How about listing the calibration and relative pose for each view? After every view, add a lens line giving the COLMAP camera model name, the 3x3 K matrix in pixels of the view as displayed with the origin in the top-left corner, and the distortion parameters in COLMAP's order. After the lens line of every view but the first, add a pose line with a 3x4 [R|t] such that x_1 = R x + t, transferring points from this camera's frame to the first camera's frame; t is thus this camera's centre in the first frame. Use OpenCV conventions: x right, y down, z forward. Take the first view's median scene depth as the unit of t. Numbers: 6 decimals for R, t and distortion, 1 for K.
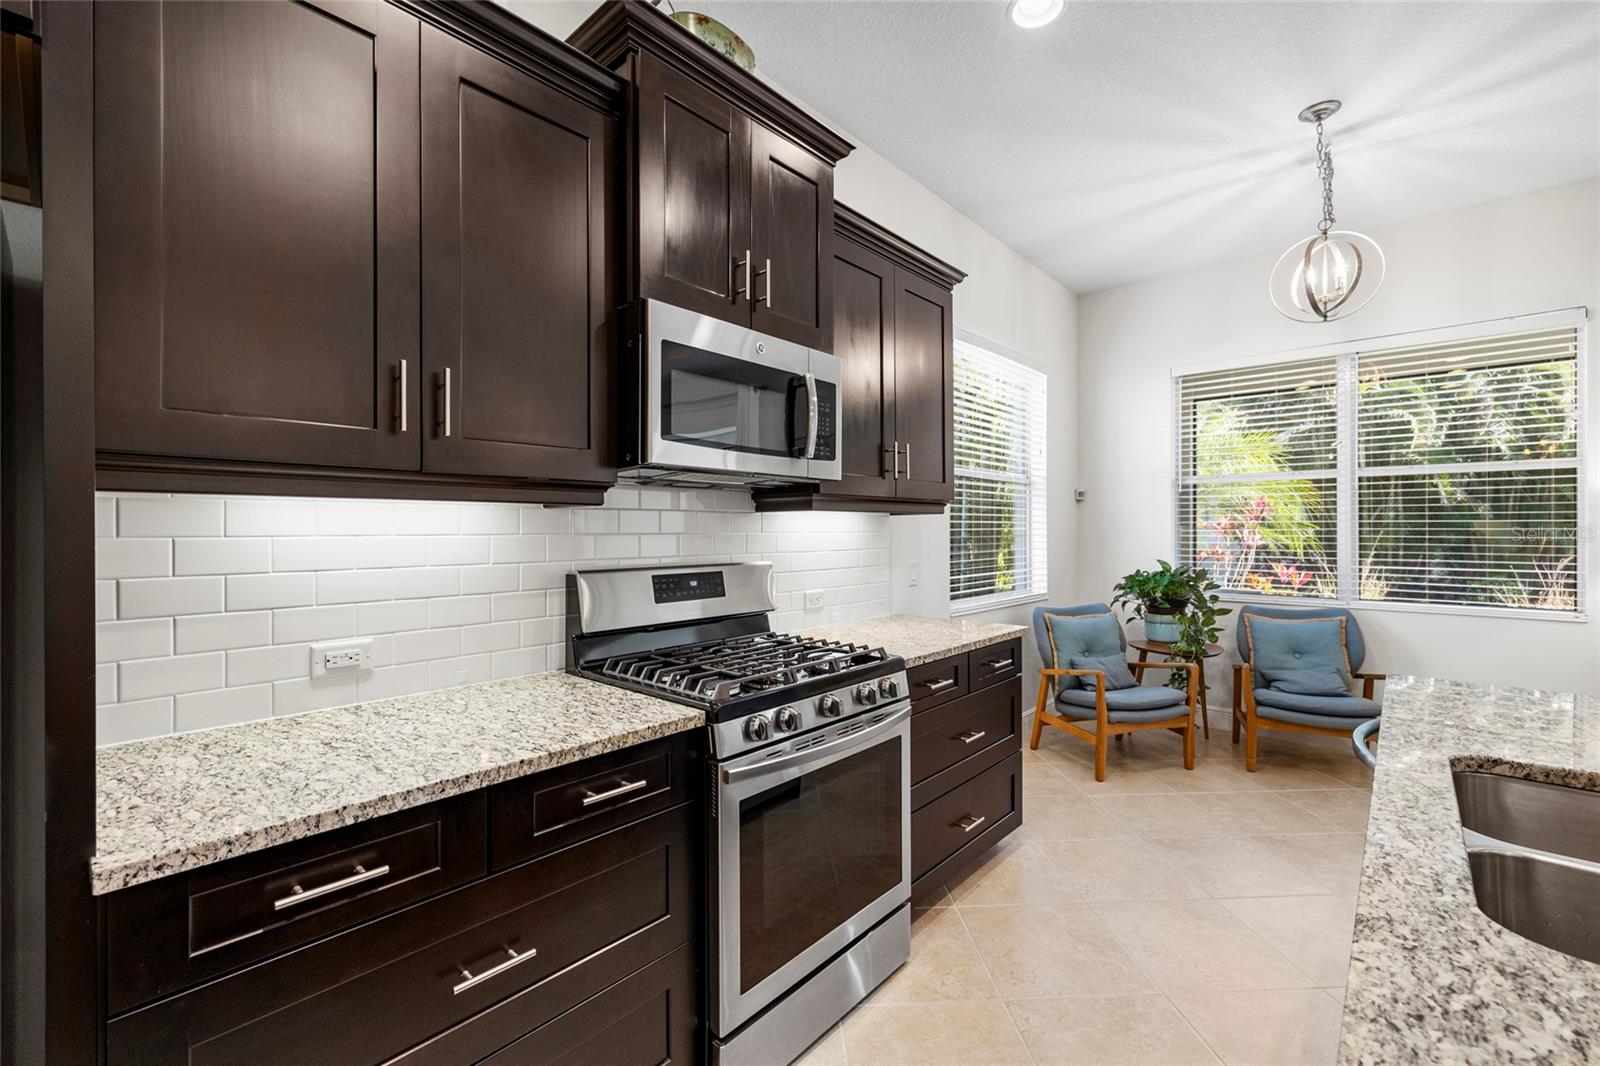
lens RADIAL K [[673.9, 0, 800.2], [0, 673.9, 531.2], [0, 0, 1]] dist [-0.001010, 0.000718]
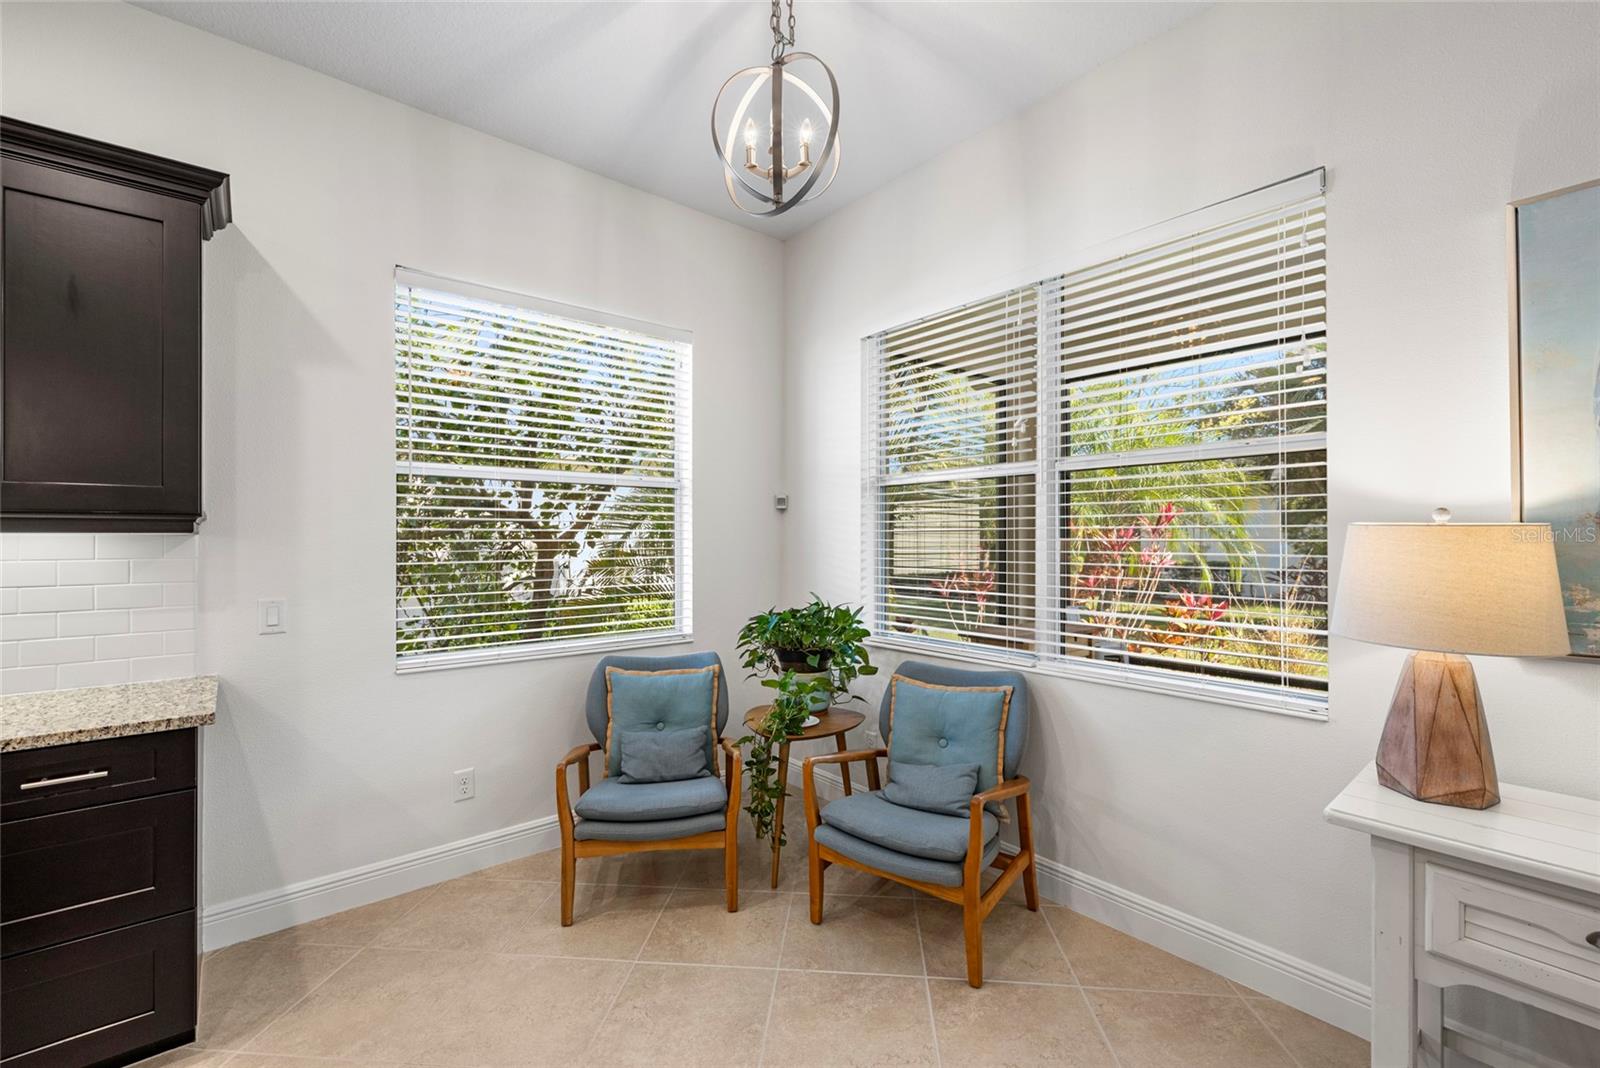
lens RADIAL K [[673.9, 0, 798.1], [0, 673.9, 535.0], [0, 0, 1]] dist [-0.001010, 0.000718]
pose [[0.989622, -0.001428, -0.143686, 1.235767], [0.000416, 0.999975, -0.007074, -0.025973], [0.143692, 0.006940, 0.989598, 0.575093]]
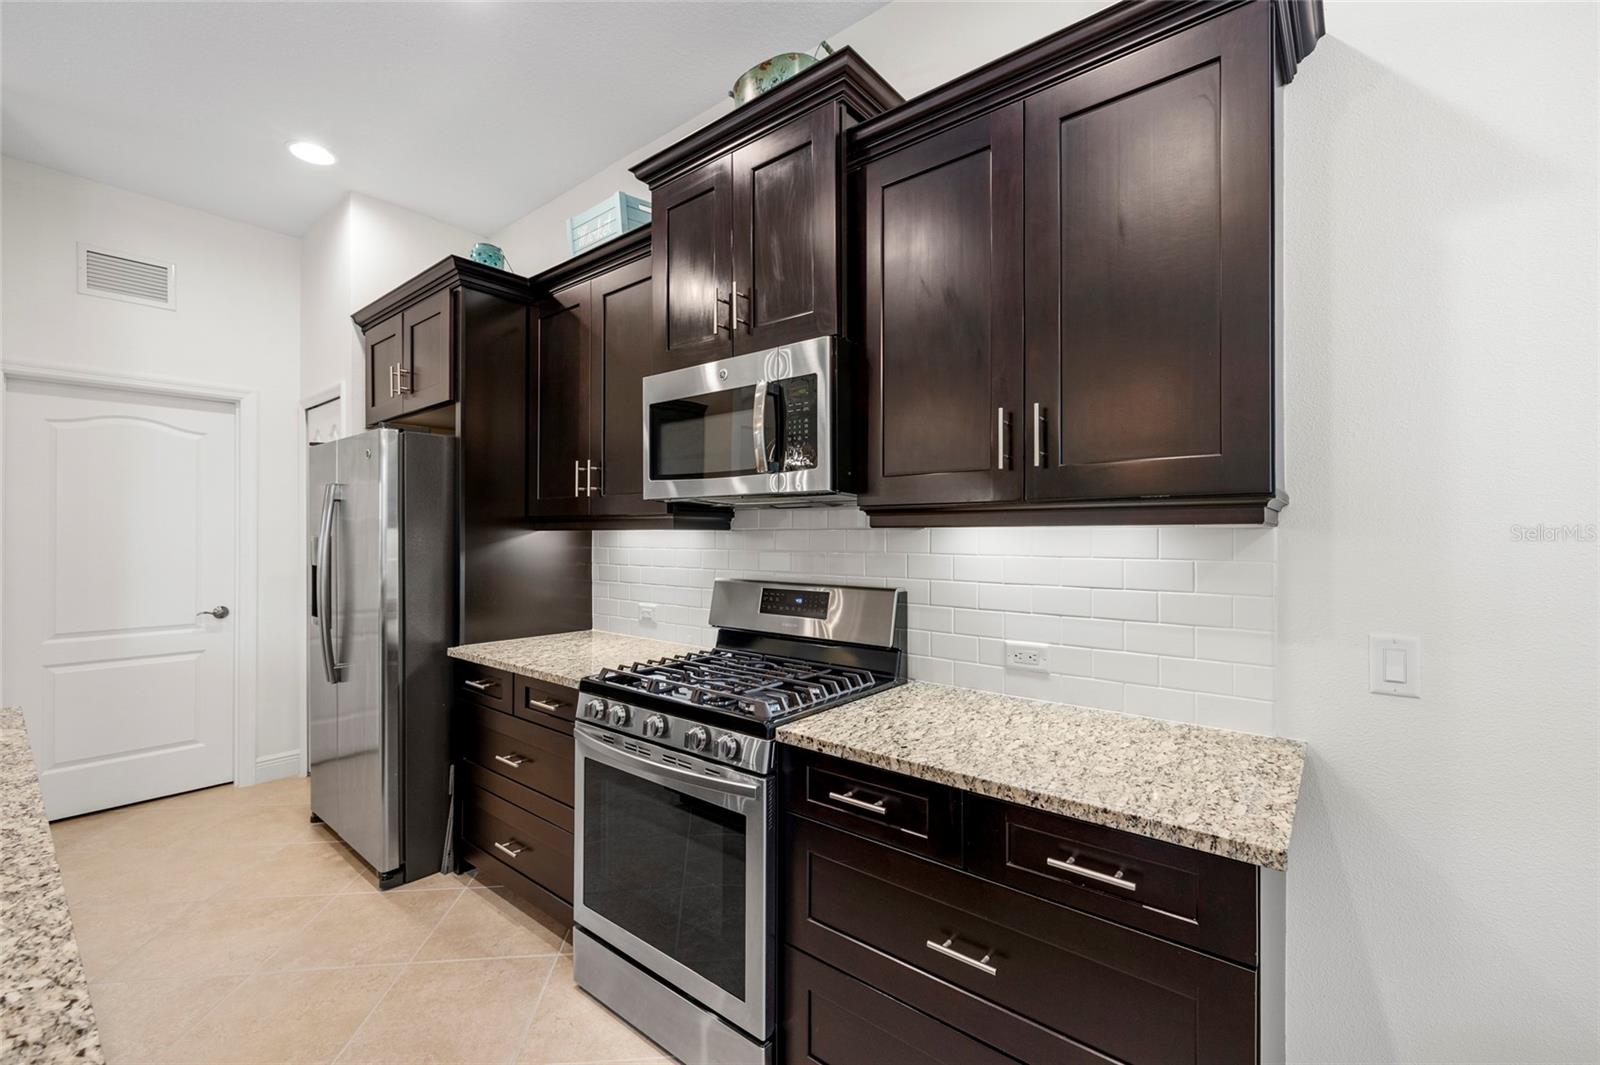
lens RADIAL K [[673.9, 0, 792.9], [0, 673.9, 531.3], [0, 0, 1]] dist [-0.001010, 0.000718]
pose [[0.041228, -0.001246, -0.999149, 0.857257], [-0.002964, 0.999995, -0.001370, -0.027441], [0.999145, 0.003018, 0.041224, 0.931200]]
